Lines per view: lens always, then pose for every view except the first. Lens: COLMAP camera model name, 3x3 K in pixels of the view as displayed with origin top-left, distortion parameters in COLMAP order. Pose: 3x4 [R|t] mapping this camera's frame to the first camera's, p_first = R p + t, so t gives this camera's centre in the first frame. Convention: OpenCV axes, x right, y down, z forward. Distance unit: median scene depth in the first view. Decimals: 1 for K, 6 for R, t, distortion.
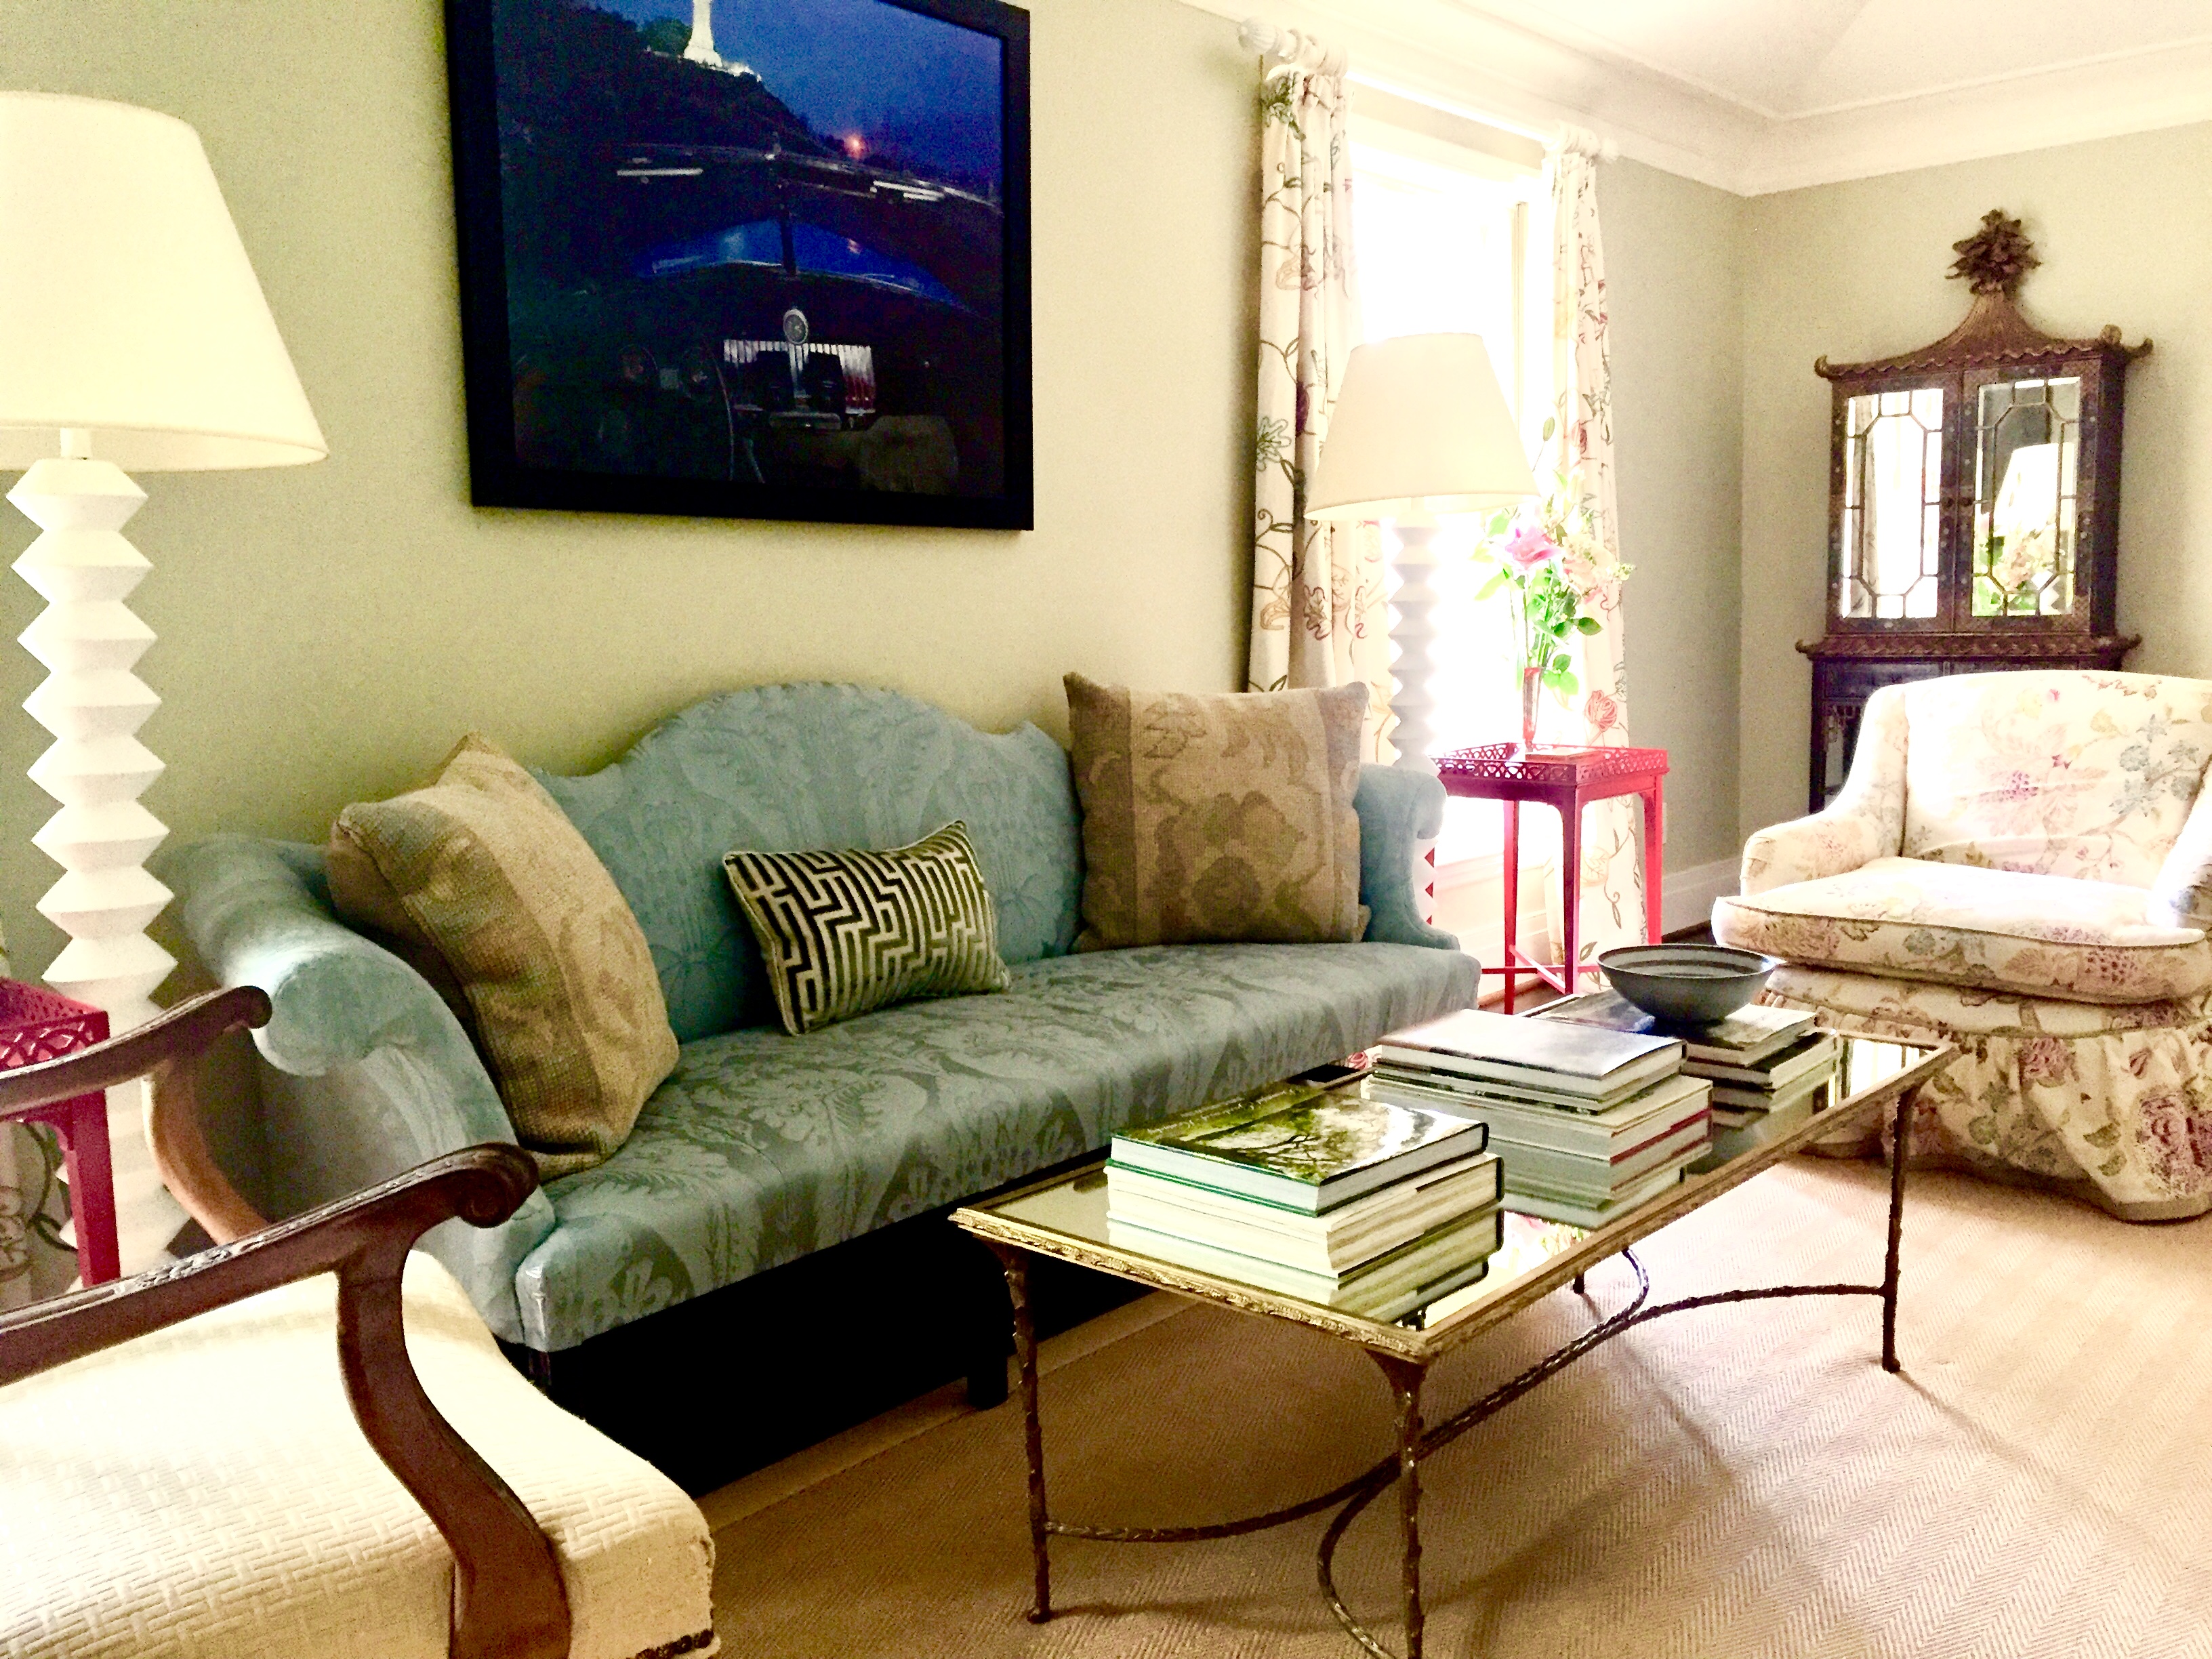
lens RADIAL K [[1863.6, 0, 1106.0], [0, 1863.6, 829.5], [0, 0, 1]] dist [0.014078, -0.009003]
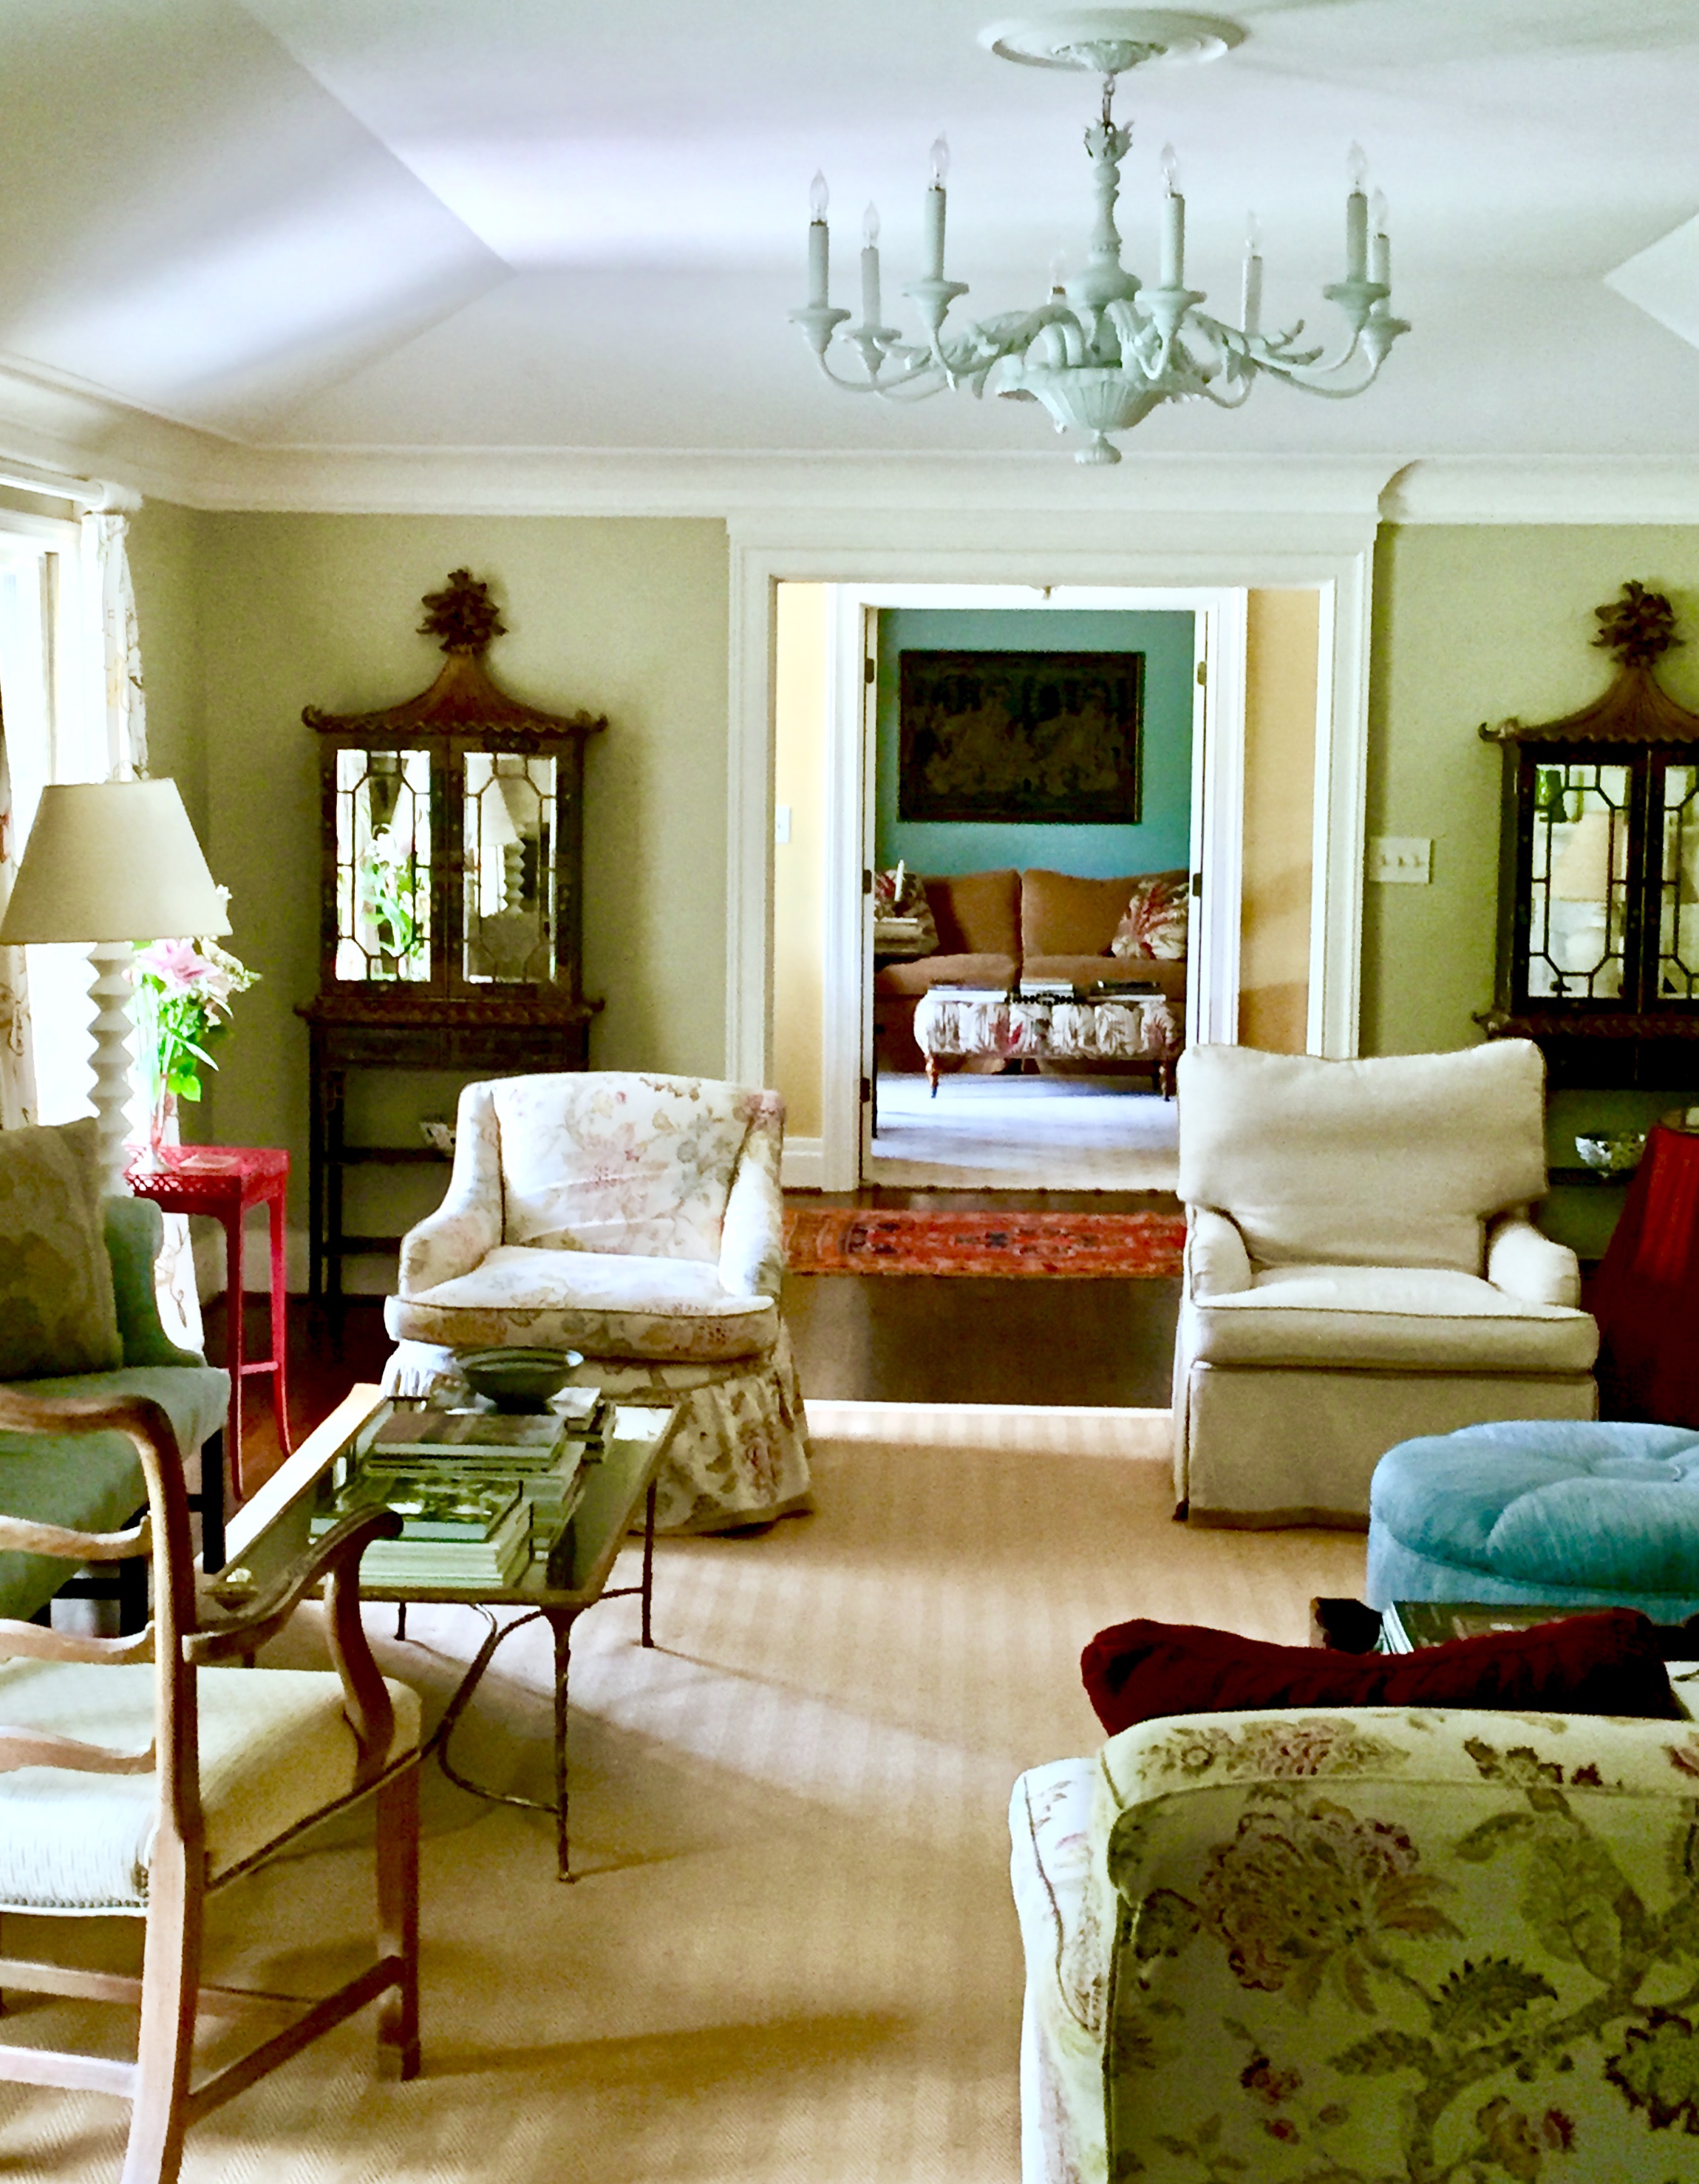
lens RADIAL K [[3296.8, 0, 849.5], [0, 3296.8, 1092.0], [0, 0, 1]] dist [-0.017298, -0.010048]
pose [[0.770304, -0.040185, 0.636410, -0.696026], [0.040882, 0.999071, 0.013601, -0.099637], [-0.636366, 0.015541, 0.771231, -0.674592]]
